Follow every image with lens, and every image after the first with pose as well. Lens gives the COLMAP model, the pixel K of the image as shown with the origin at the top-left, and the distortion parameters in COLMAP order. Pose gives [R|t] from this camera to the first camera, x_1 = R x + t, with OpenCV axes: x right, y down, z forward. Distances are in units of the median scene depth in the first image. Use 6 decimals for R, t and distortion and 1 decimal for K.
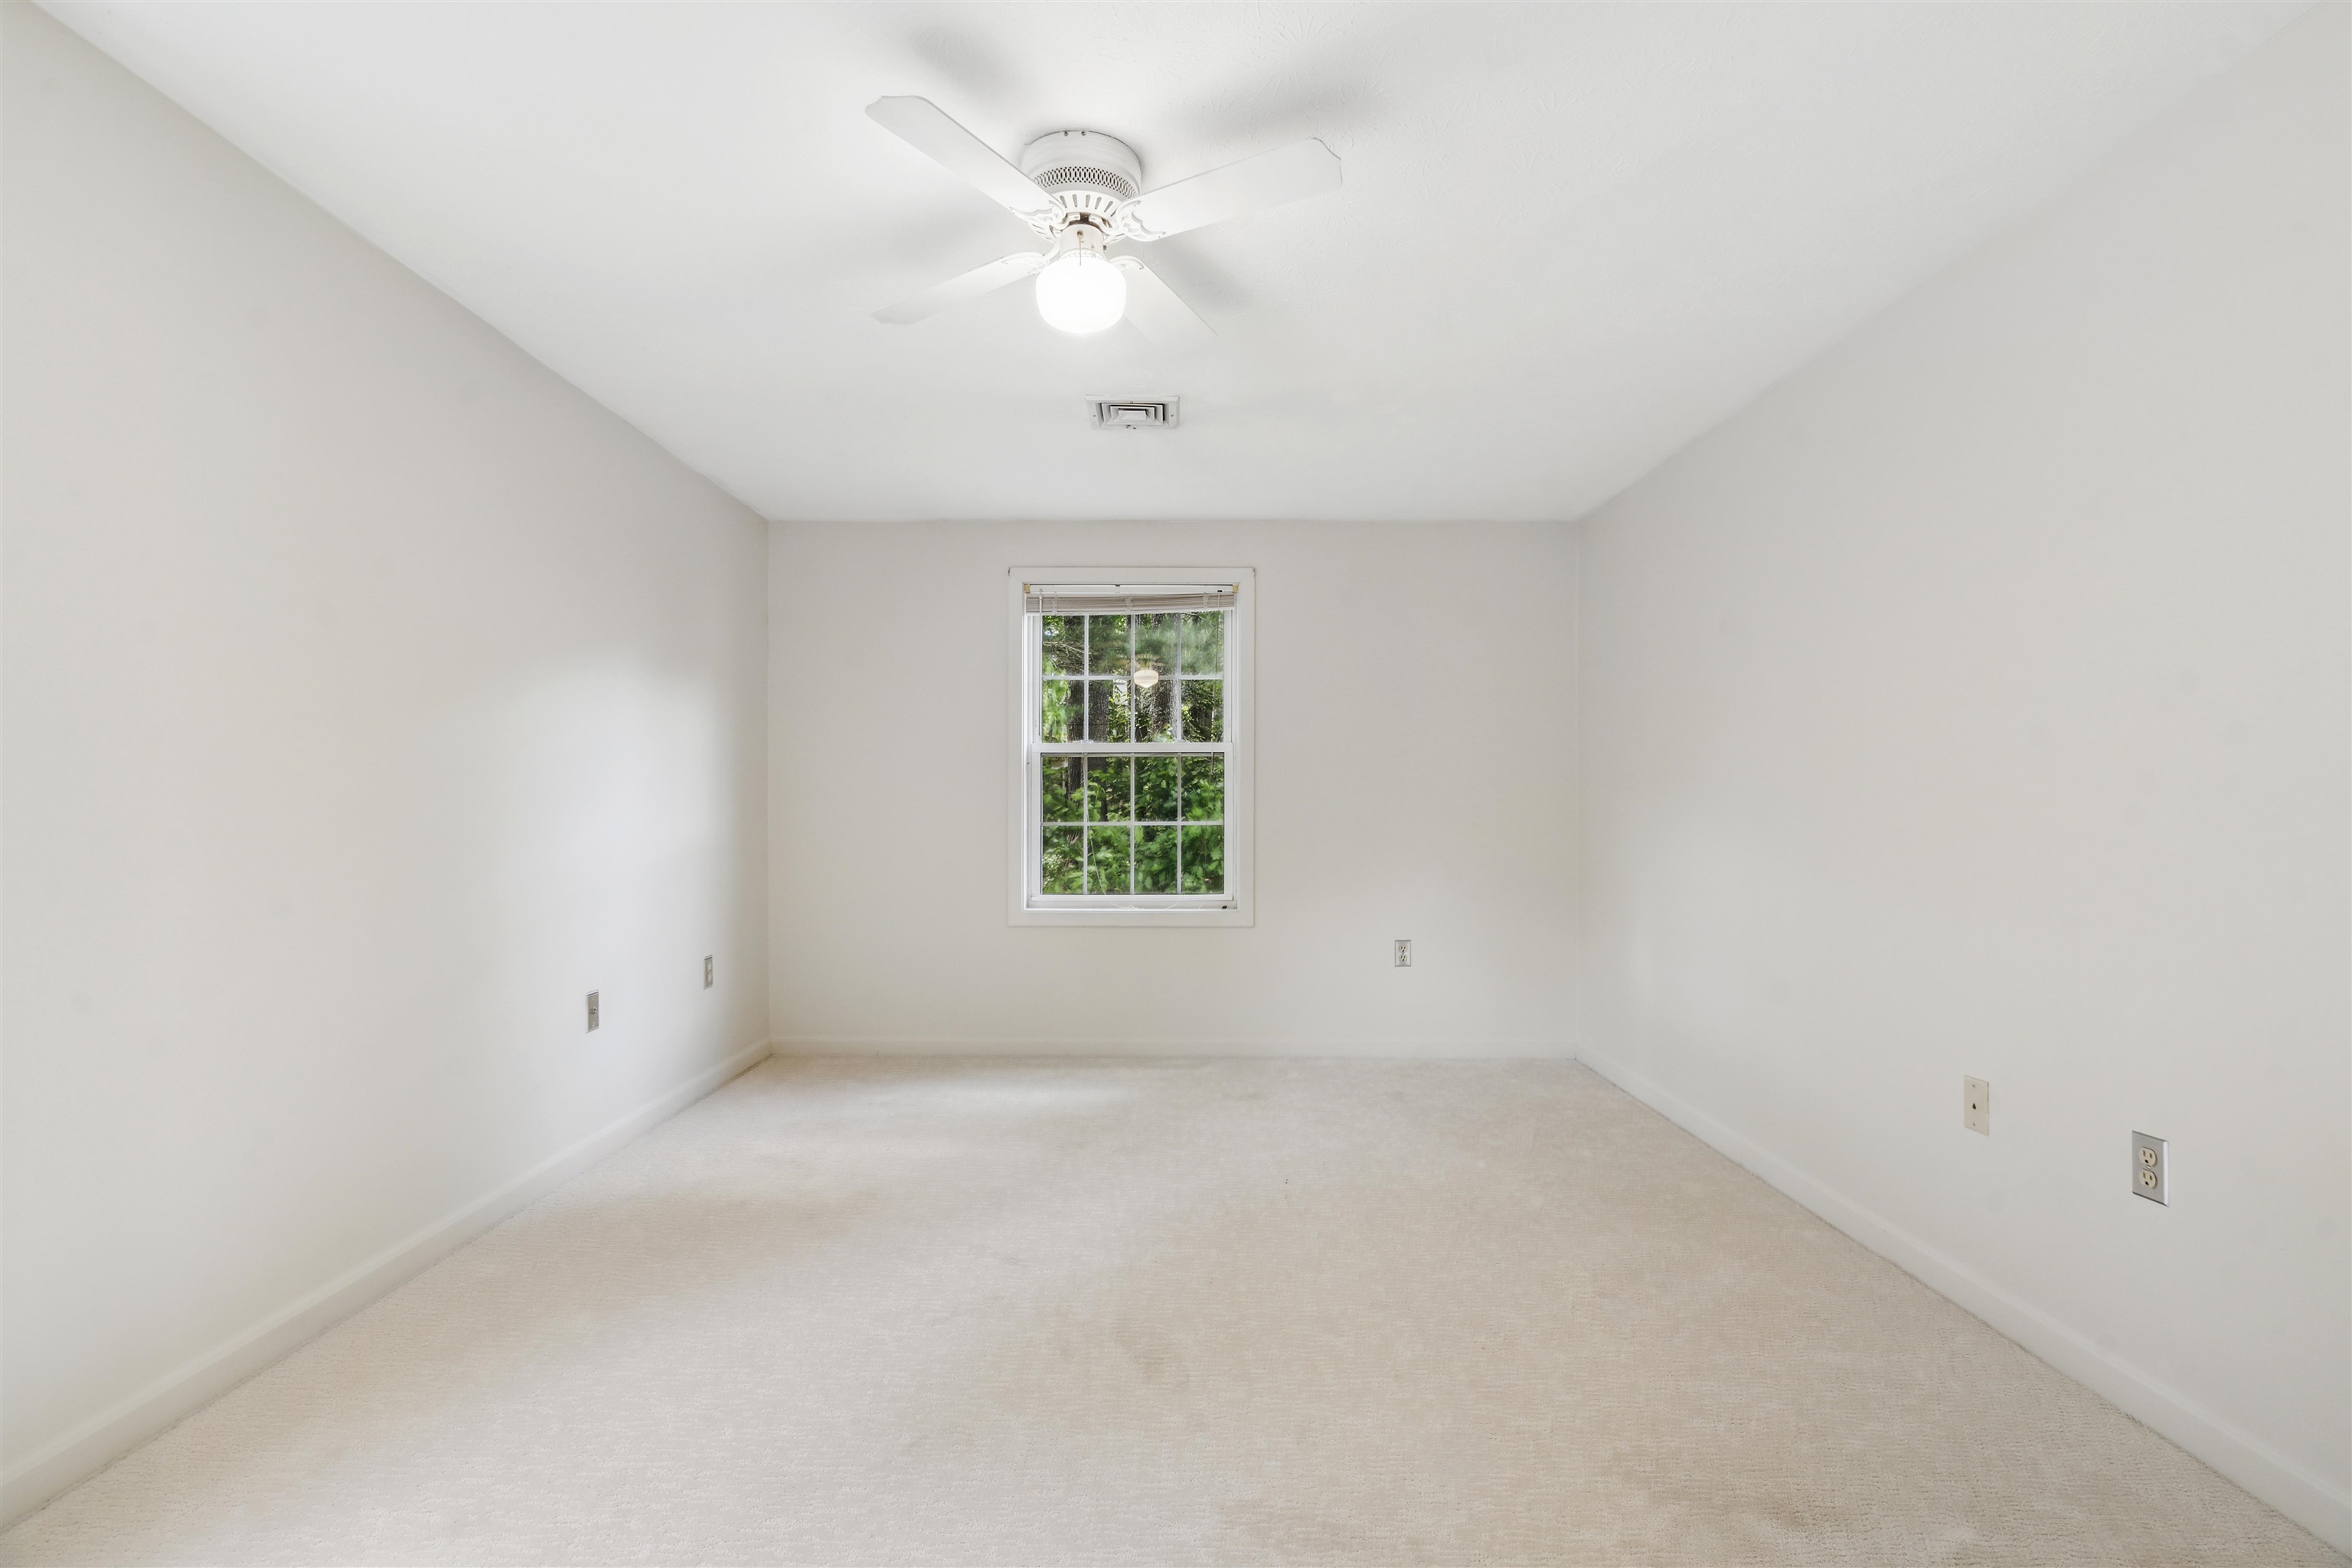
lens RADIAL K [[1093.7, 0, 1176.1], [0, 1093.7, 797.2], [0, 0, 1]] dist [-0.001773, 0.000288]
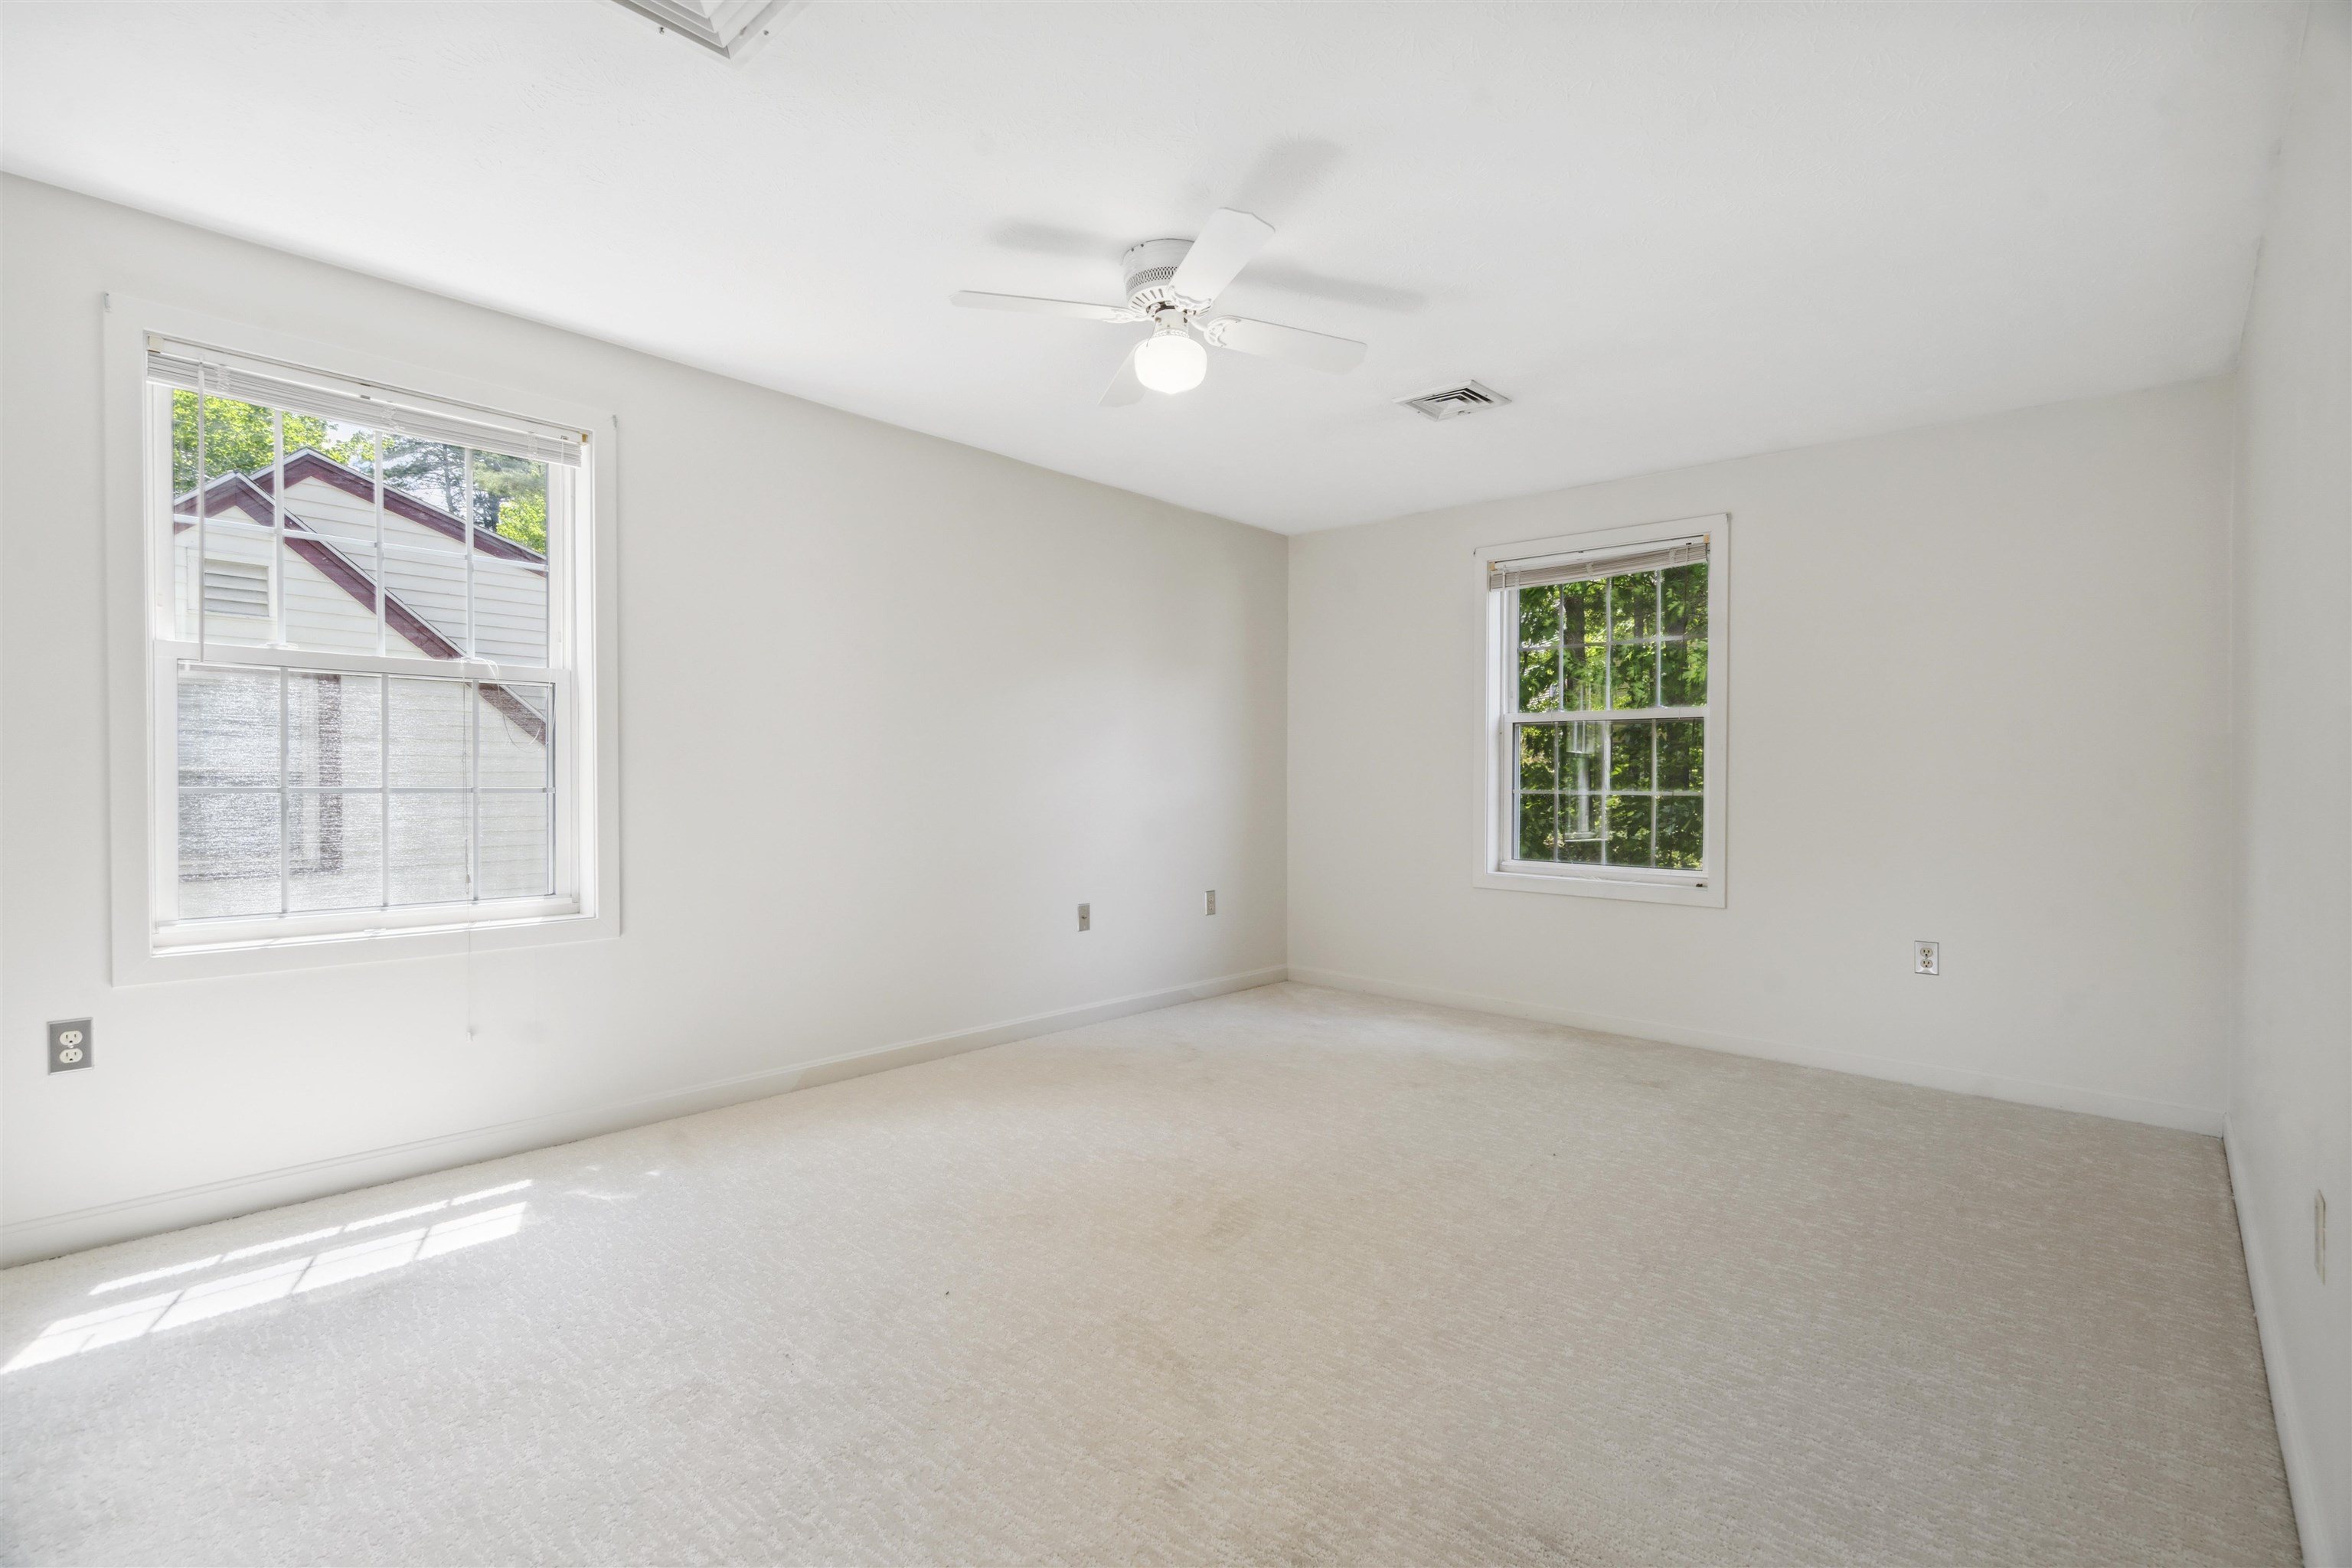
lens RADIAL K [[1069.3, 0, 1184.5], [0, 1069.3, 781.7], [0, 0, 1]] dist [-0.002707, 0.001447]
pose [[0.751848, 0.010366, -0.659255, 0.317685], [-0.001735, 0.999904, 0.013743, 0.001438], [0.659335, -0.009189, 0.751793, 0.036402]]
